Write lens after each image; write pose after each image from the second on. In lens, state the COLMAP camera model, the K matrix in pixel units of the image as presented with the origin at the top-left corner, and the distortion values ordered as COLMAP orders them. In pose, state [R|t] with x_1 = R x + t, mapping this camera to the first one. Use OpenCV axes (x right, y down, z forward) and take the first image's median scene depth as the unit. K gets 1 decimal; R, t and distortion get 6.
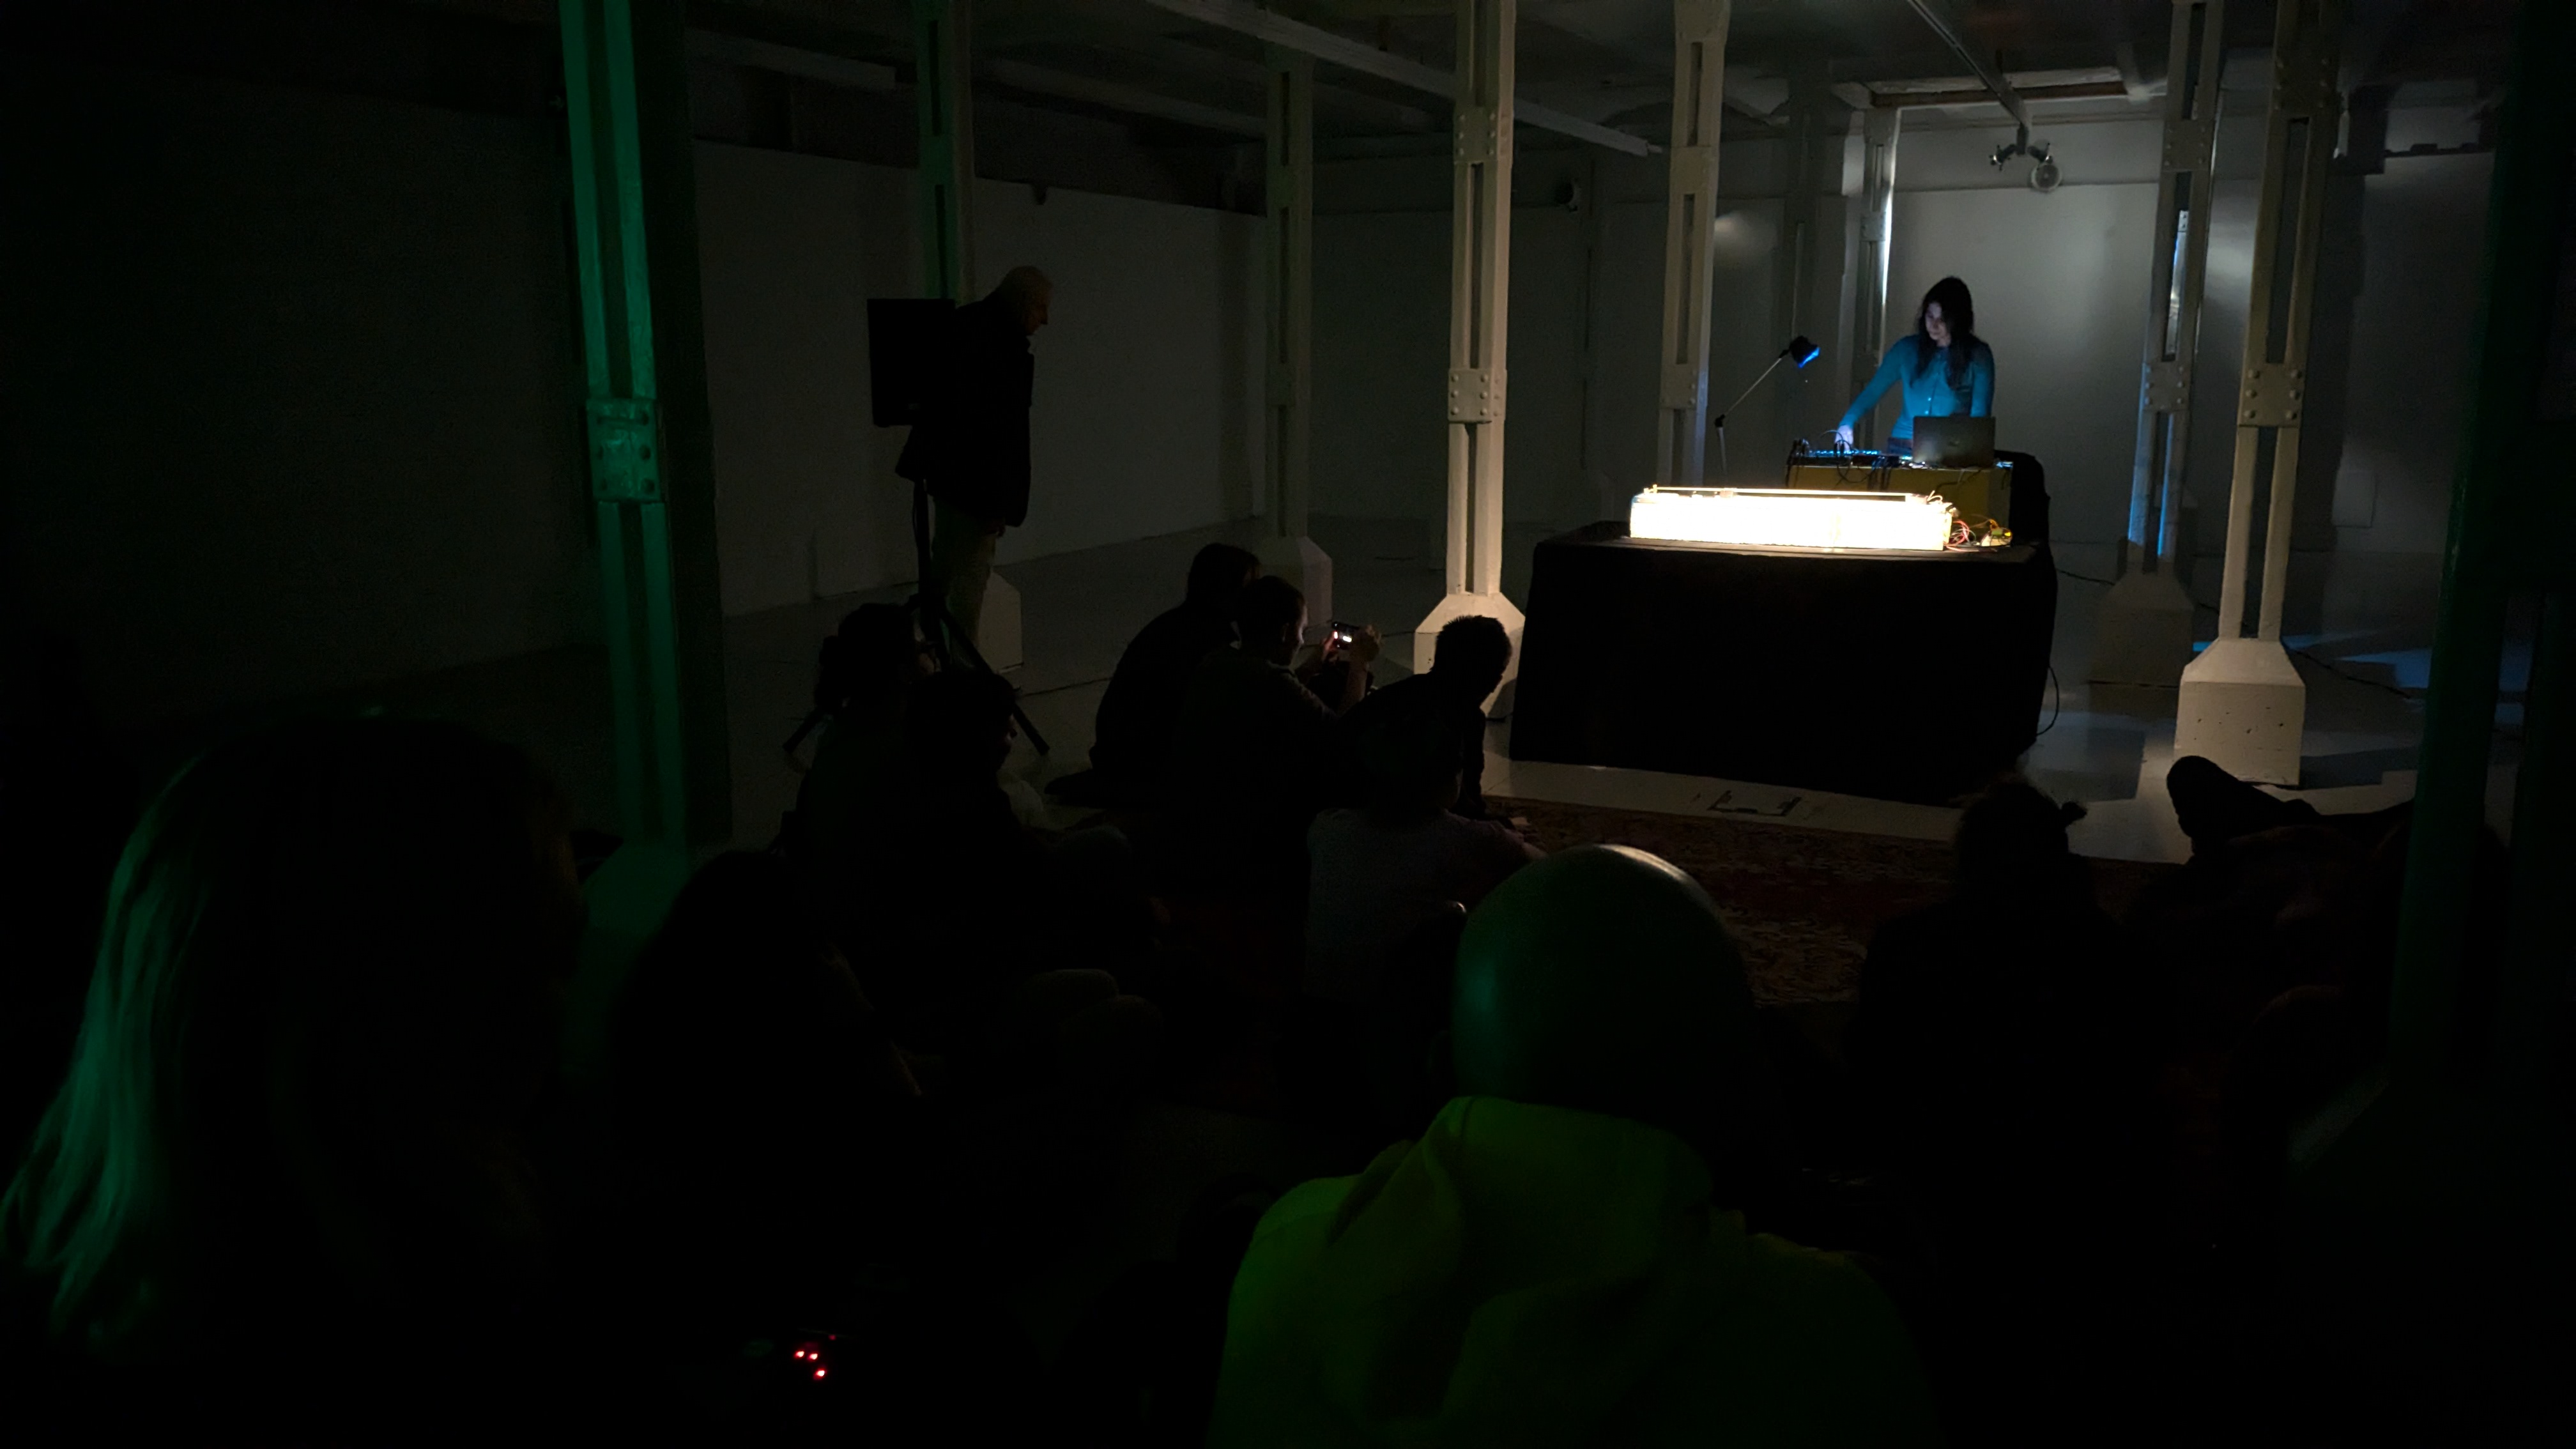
lens RADIAL K [[1953.6, 0, 1280.3], [0, 1953.6, 732.3], [0, 0, 1]] dist [0.061119, -0.060648]
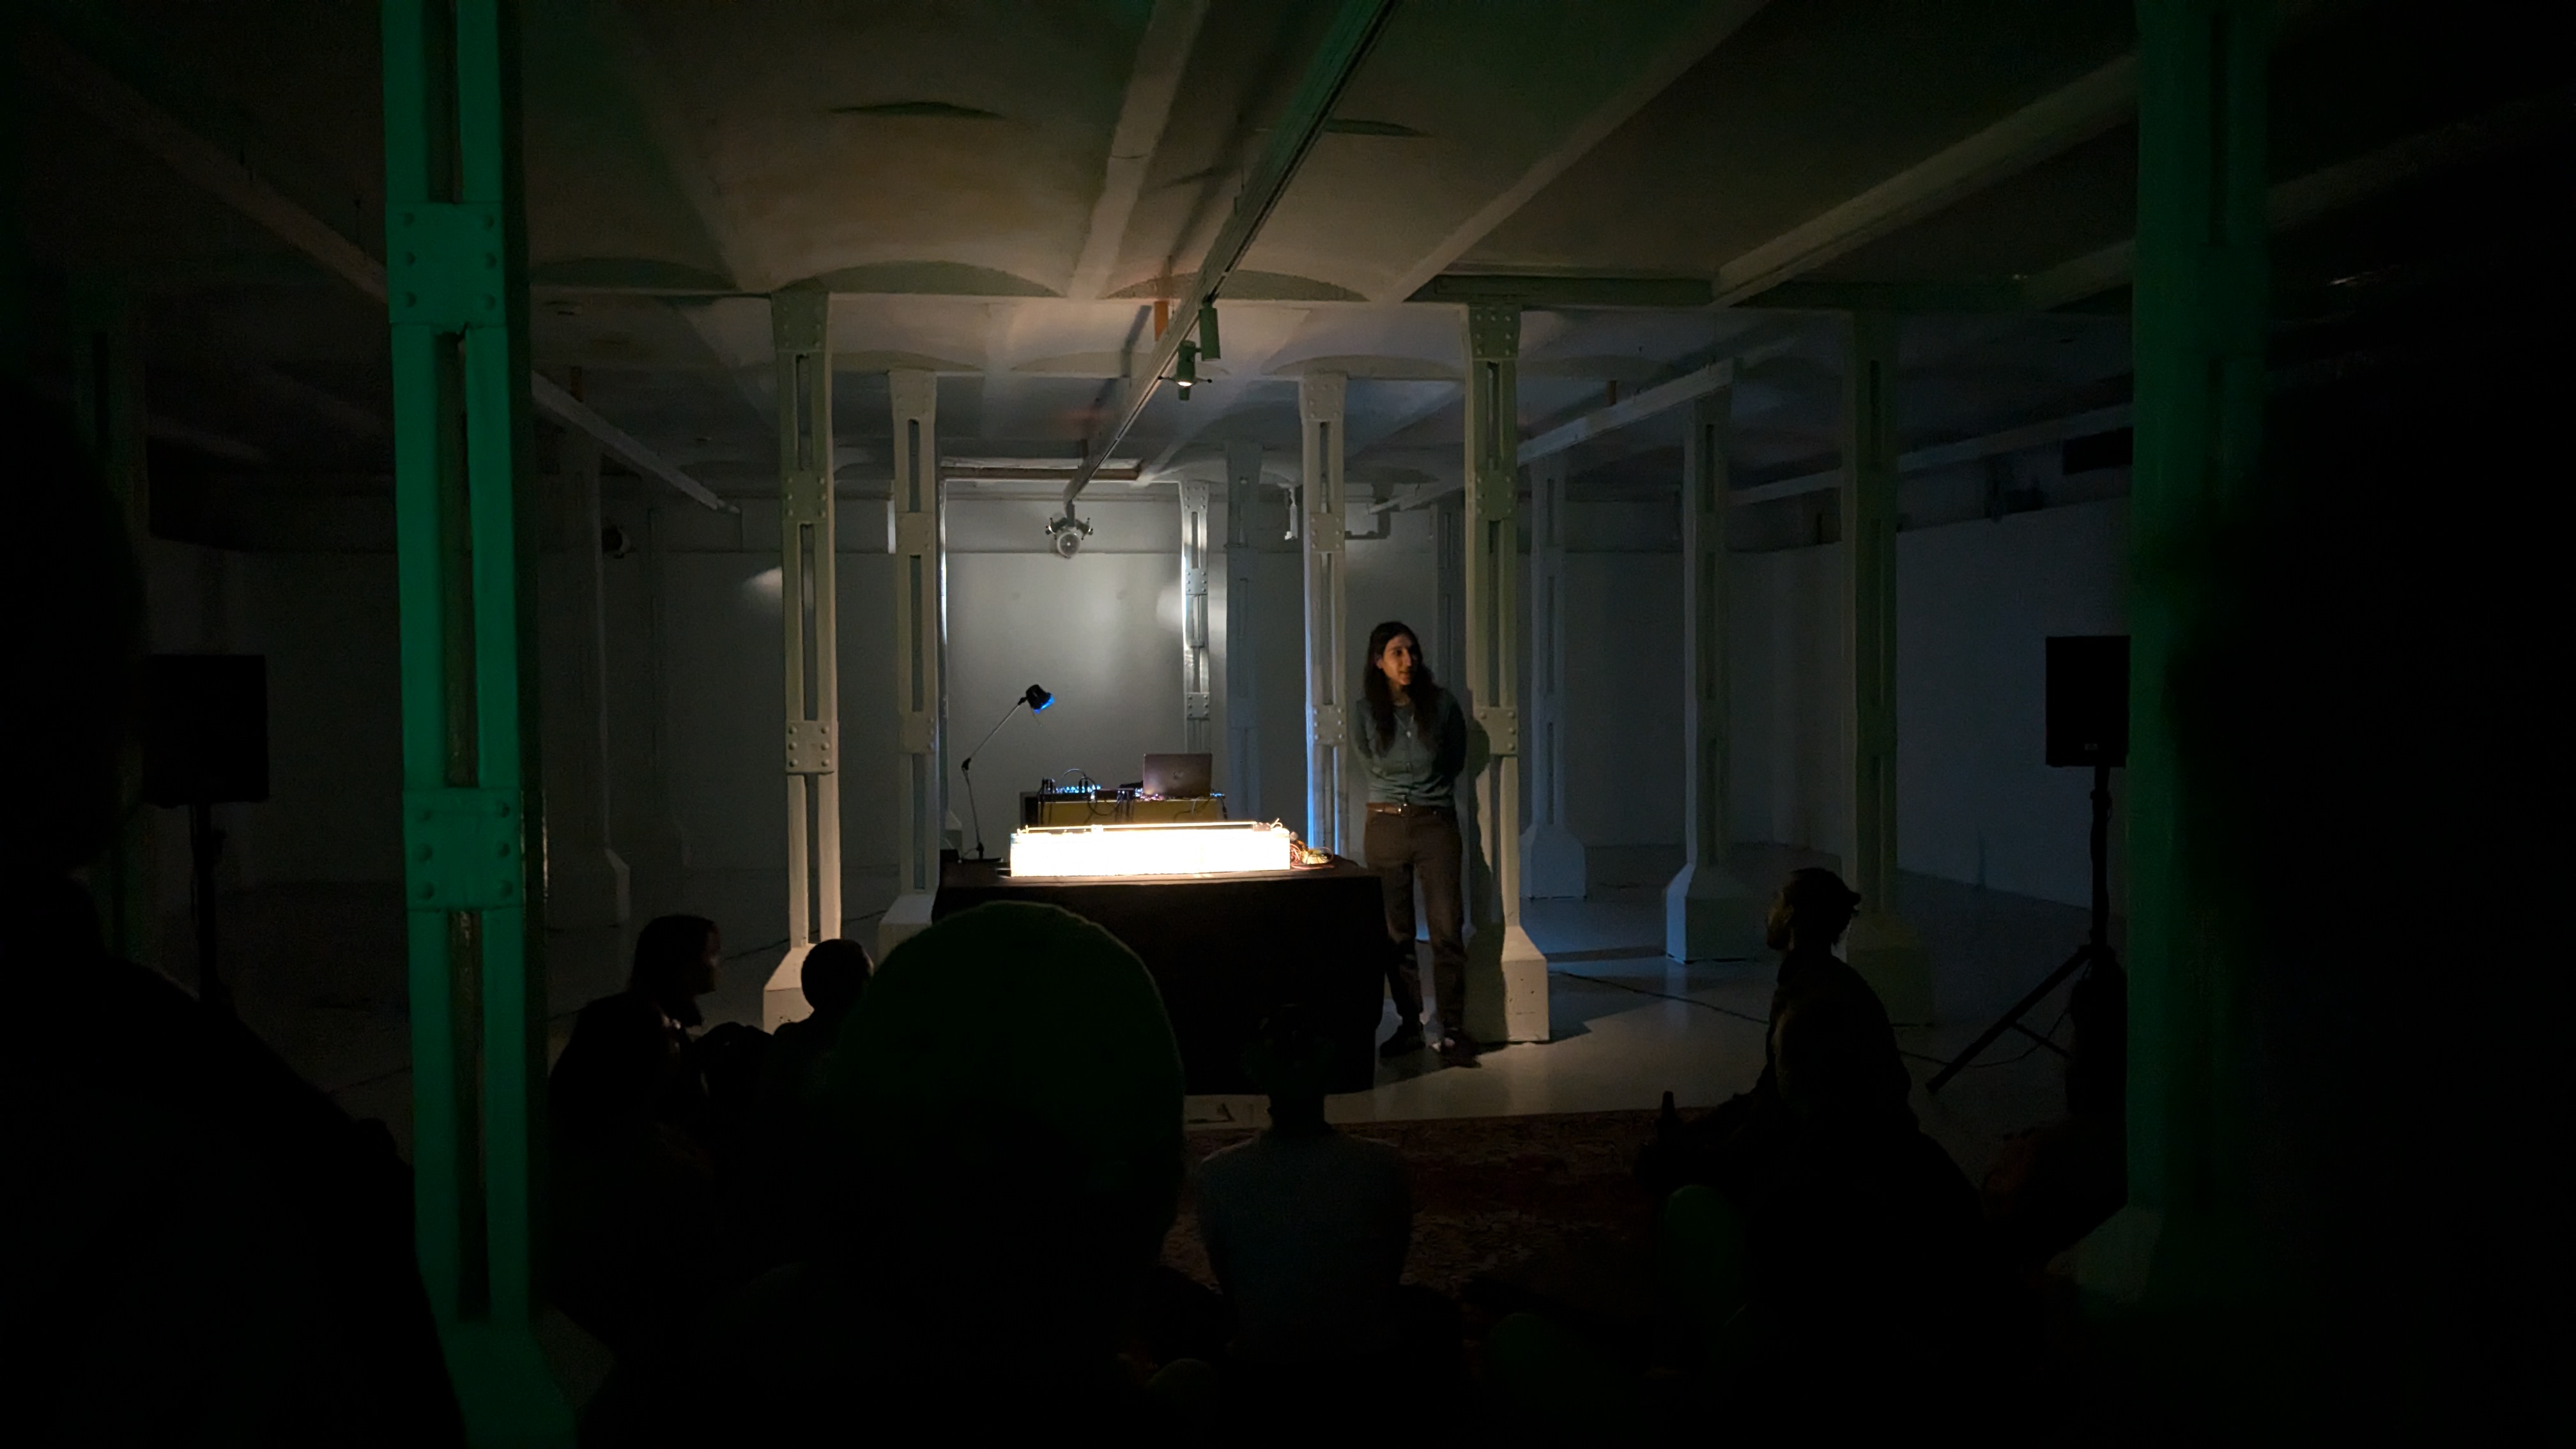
lens RADIAL K [[1953.6, 0, 1305.0], [0, 1953.6, 726.4], [0, 0, 1]] dist [0.061119, -0.060648]
pose [[0.822218, -0.023131, 0.568703, -0.232090], [0.120503, 0.983598, -0.134214, -0.015308], [-0.556271, 0.178884, 0.811519, 0.039245]]
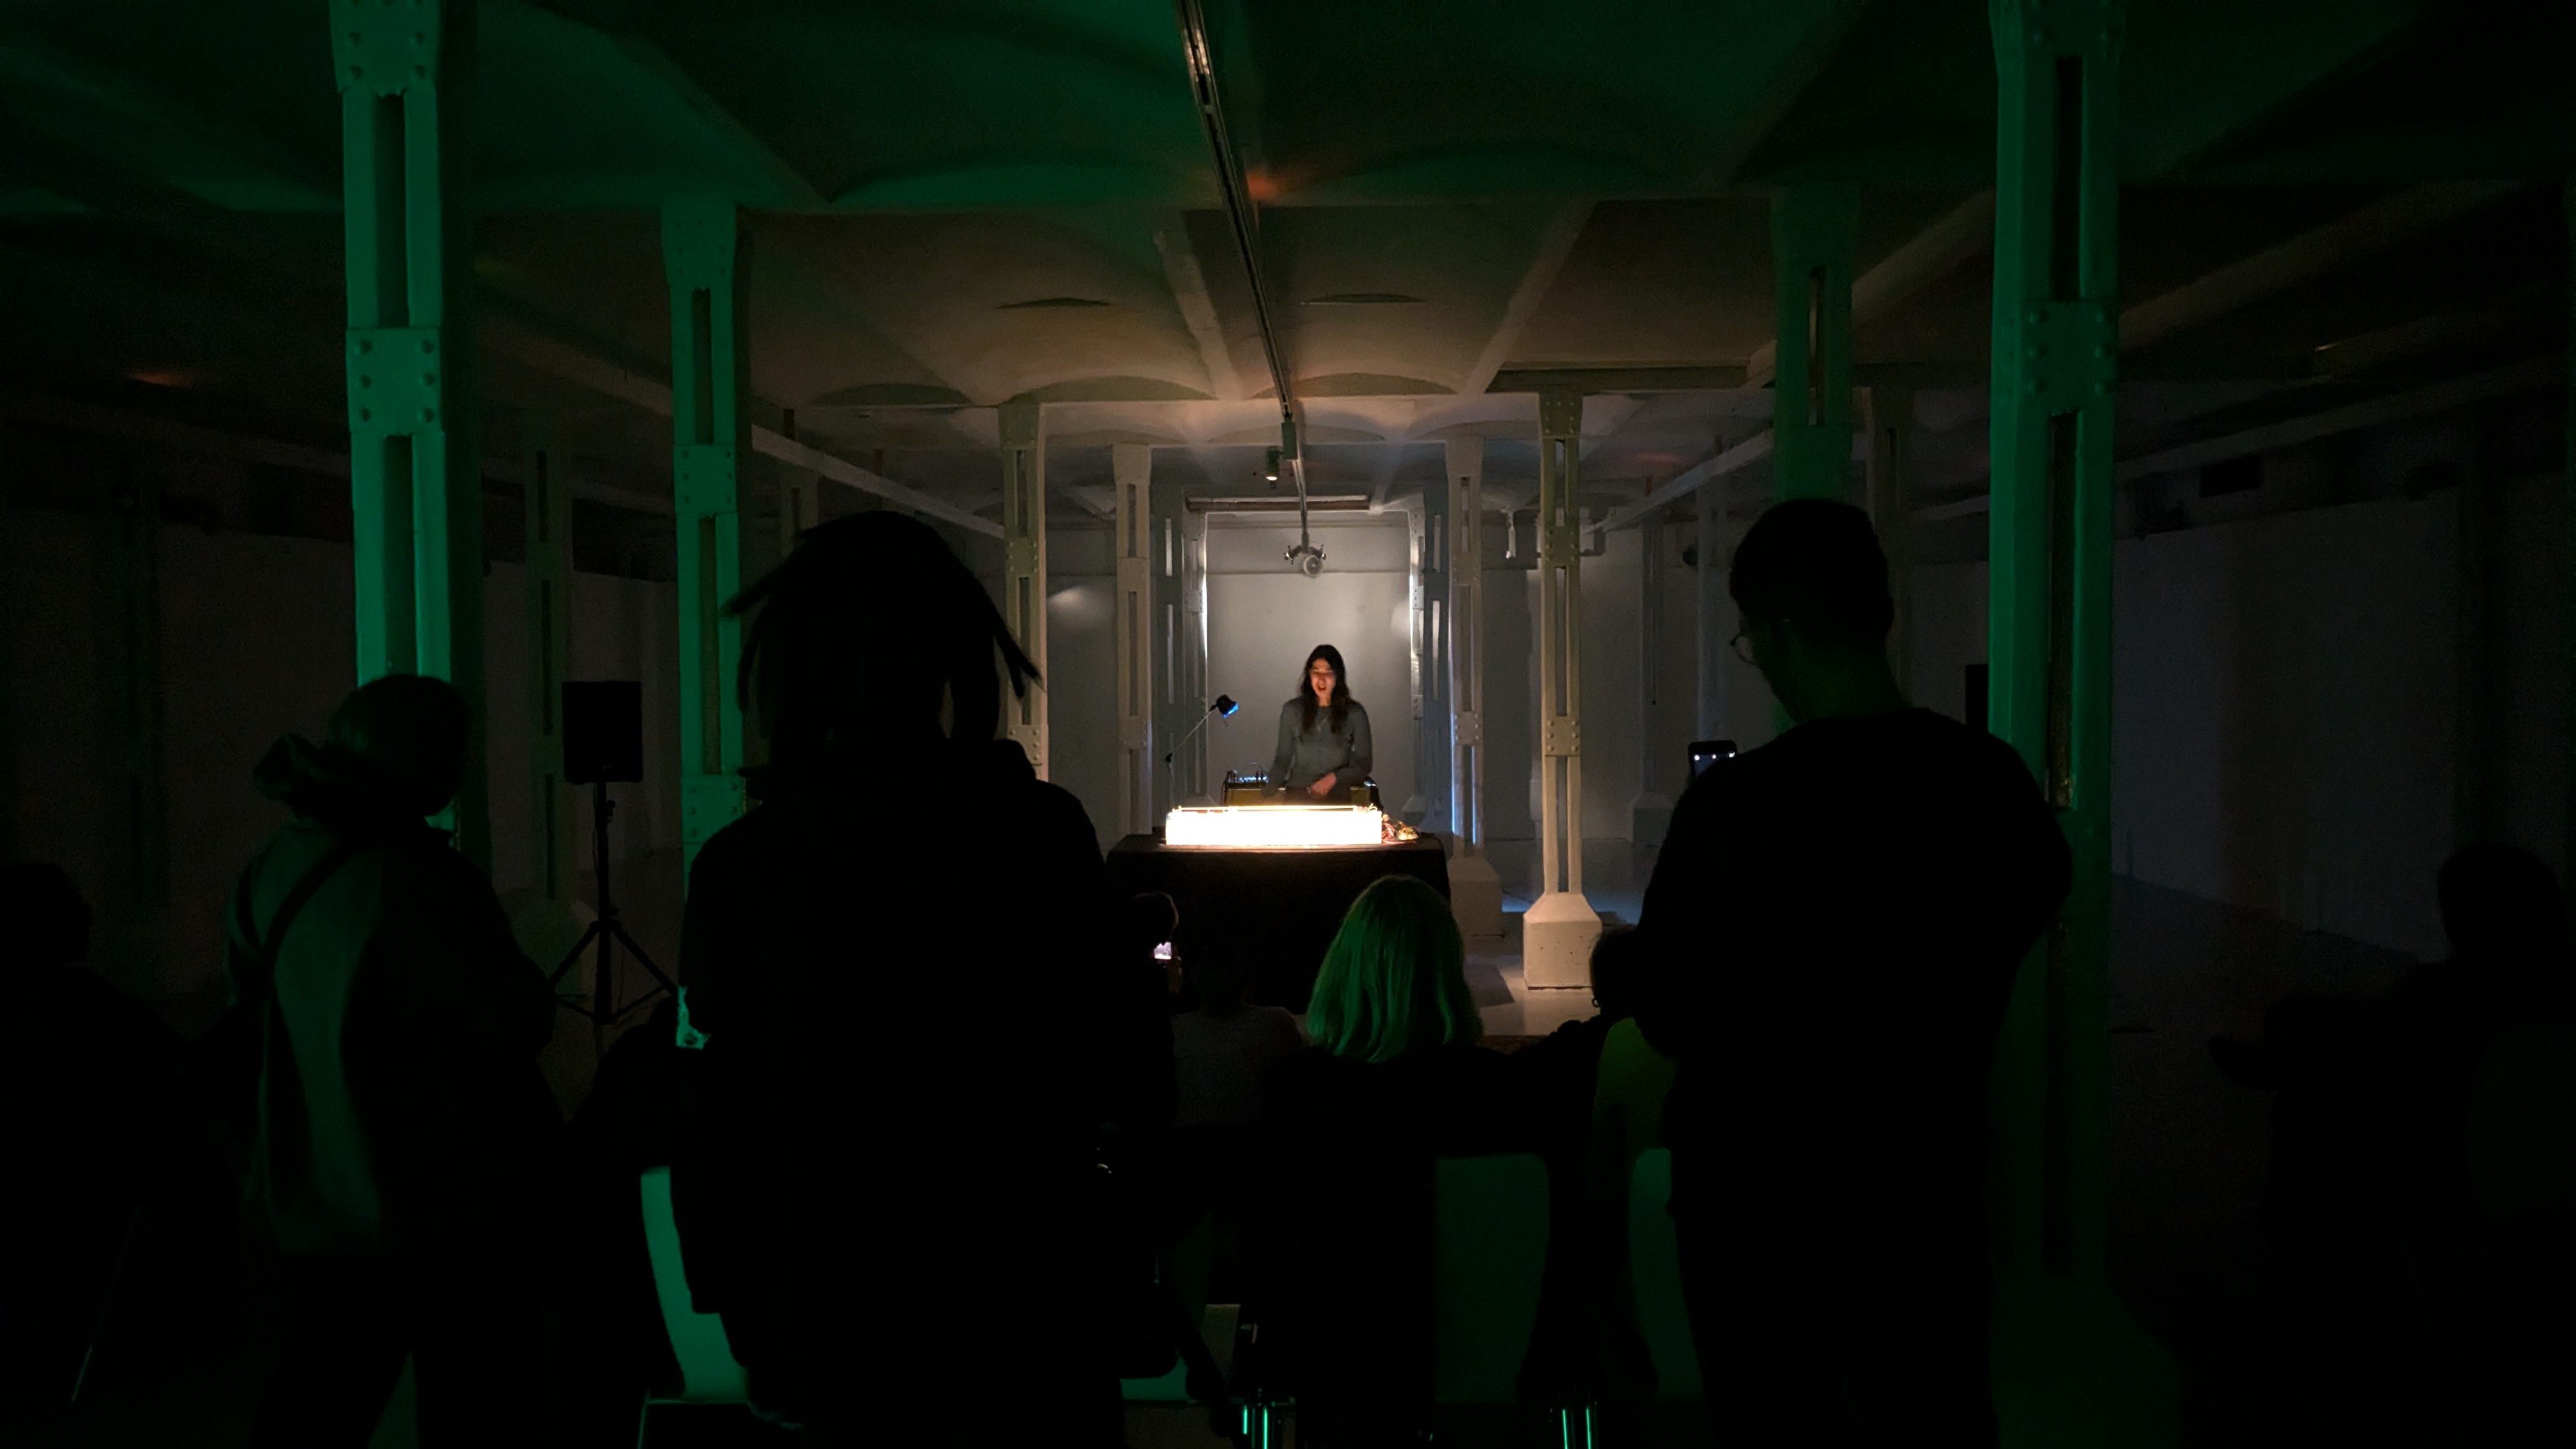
lens RADIAL K [[1953.6, 0, 1285.2], [0, 1953.6, 726.5], [0, 0, 1]] dist [0.061119, -0.060648]
pose [[0.917137, -0.020495, 0.398044, -0.236465], [0.086798, 0.984979, -0.149275, 0.025520], [-0.389006, 0.171455, 0.905140, -0.238165]]
